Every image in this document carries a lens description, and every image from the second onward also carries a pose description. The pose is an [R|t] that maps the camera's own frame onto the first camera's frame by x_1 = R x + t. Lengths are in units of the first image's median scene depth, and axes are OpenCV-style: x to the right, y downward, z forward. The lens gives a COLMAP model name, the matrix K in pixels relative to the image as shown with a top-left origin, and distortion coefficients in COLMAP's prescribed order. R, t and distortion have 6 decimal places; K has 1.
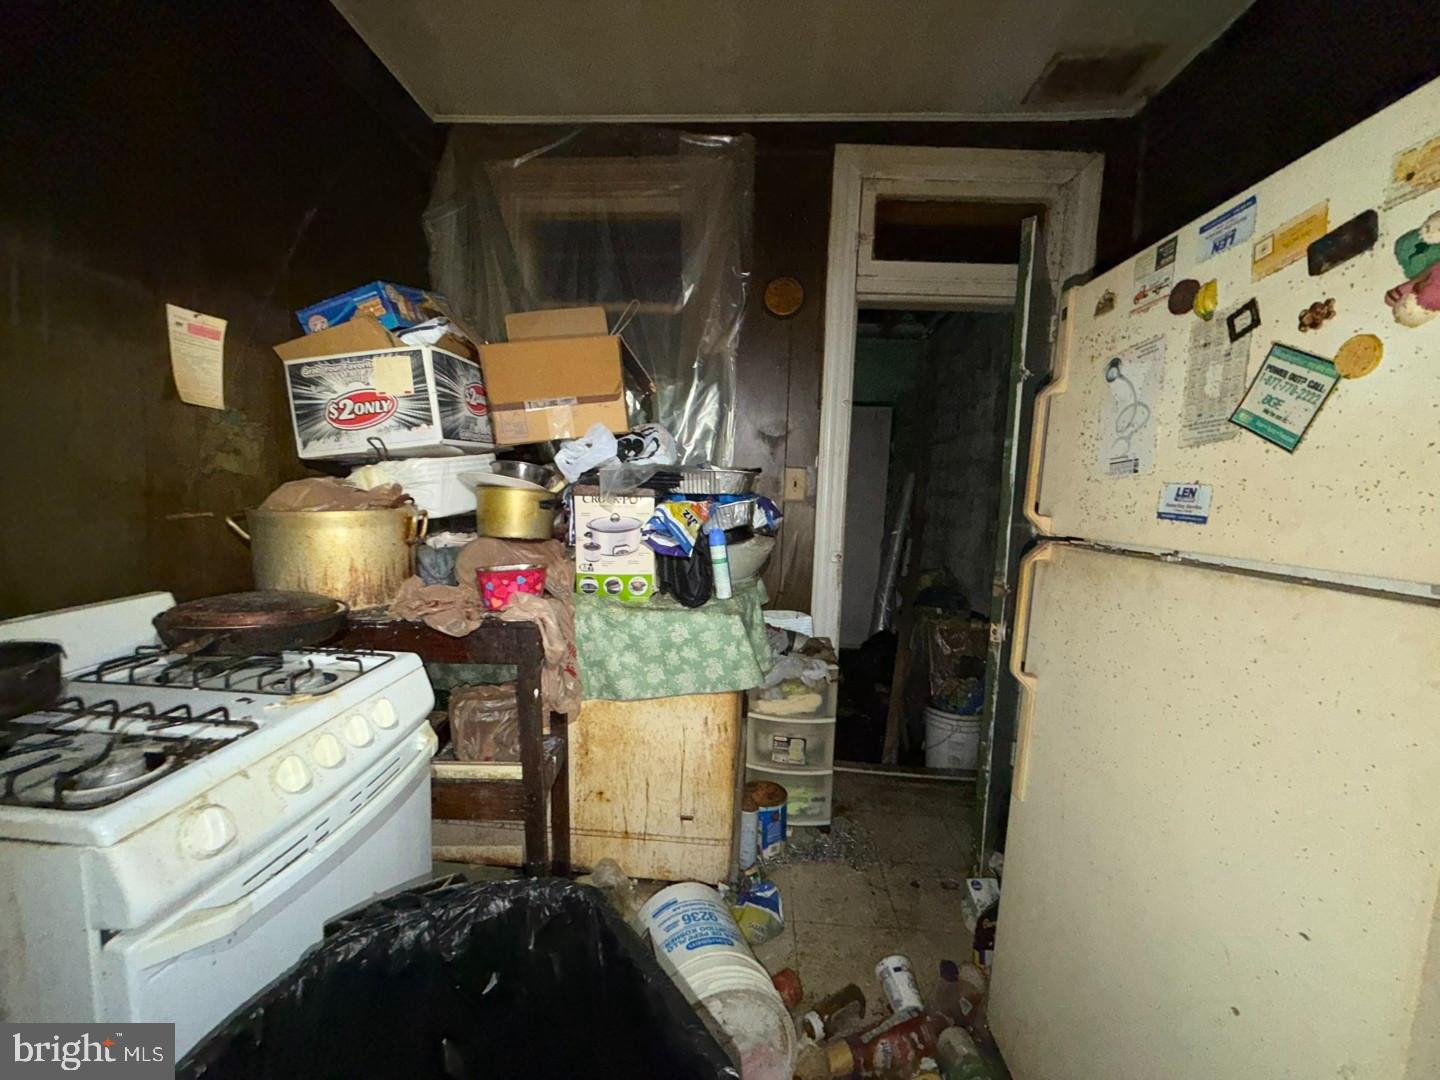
lens RADIAL K [[572.2, 0, 714.2], [0, 572.2, 541.3], [0, 0, 1]] dist [-0.000032, 0.000312]
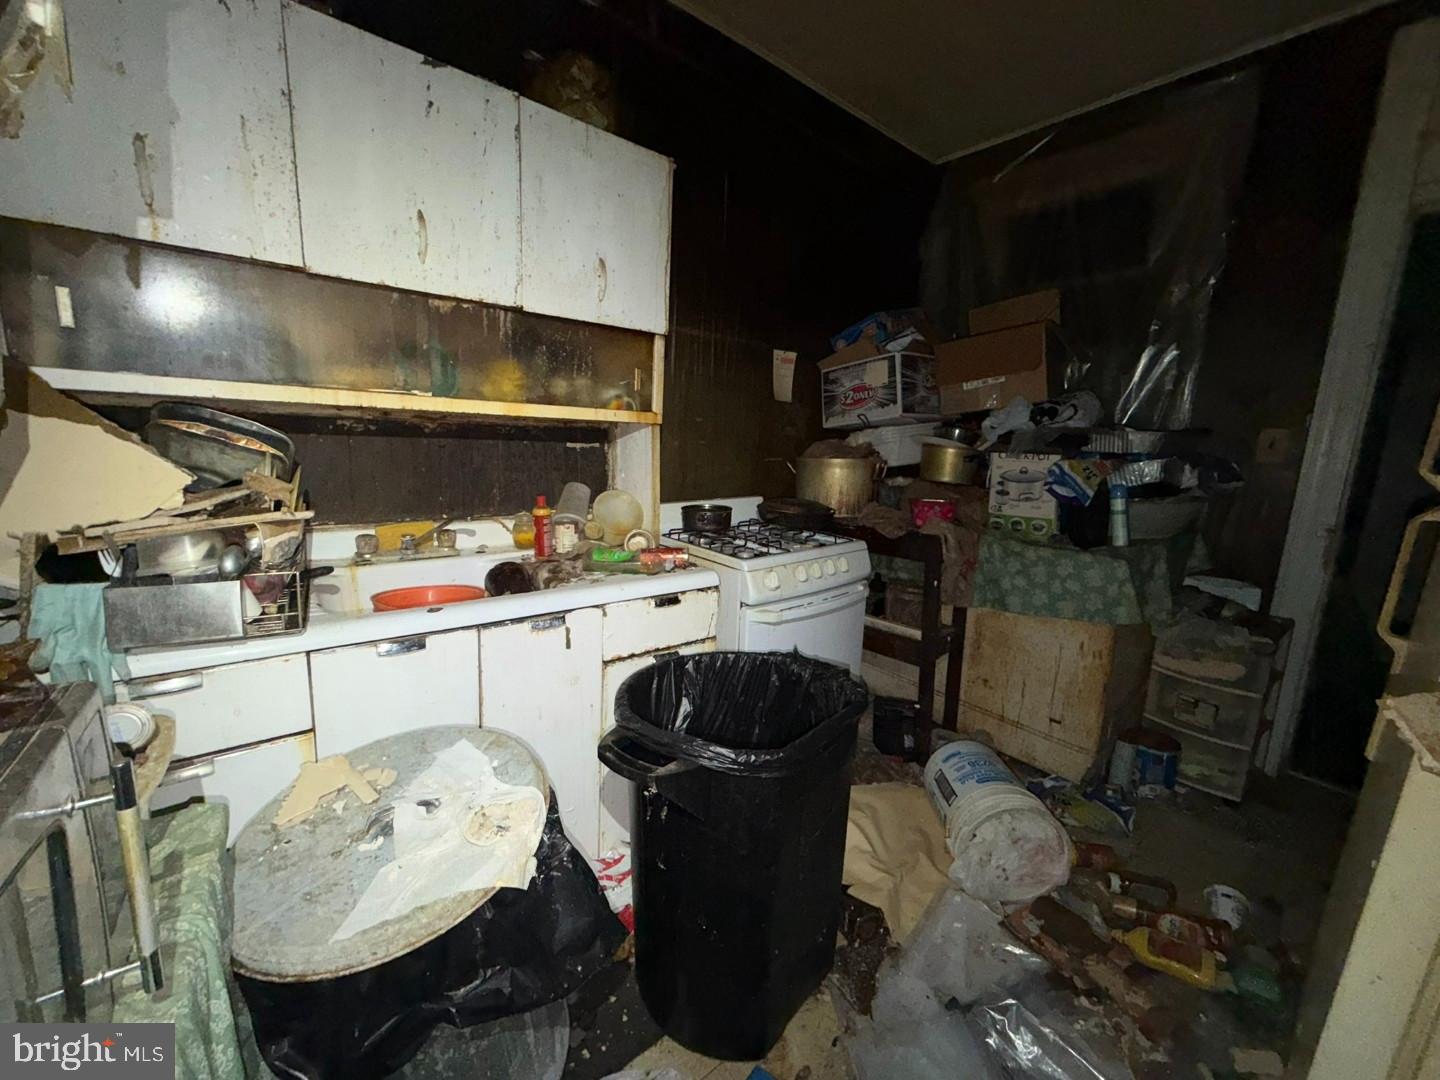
lens RADIAL K [[572.2, 0, 714.2], [0, 572.2, 541.3], [0, 0, 1]] dist [-0.000032, 0.000312]
pose [[0.677579, 0.124005, -0.724921, 0.304823], [-0.080612, 0.992266, 0.094390, 0.050271], [0.731019, -0.005519, 0.682335, -0.367937]]
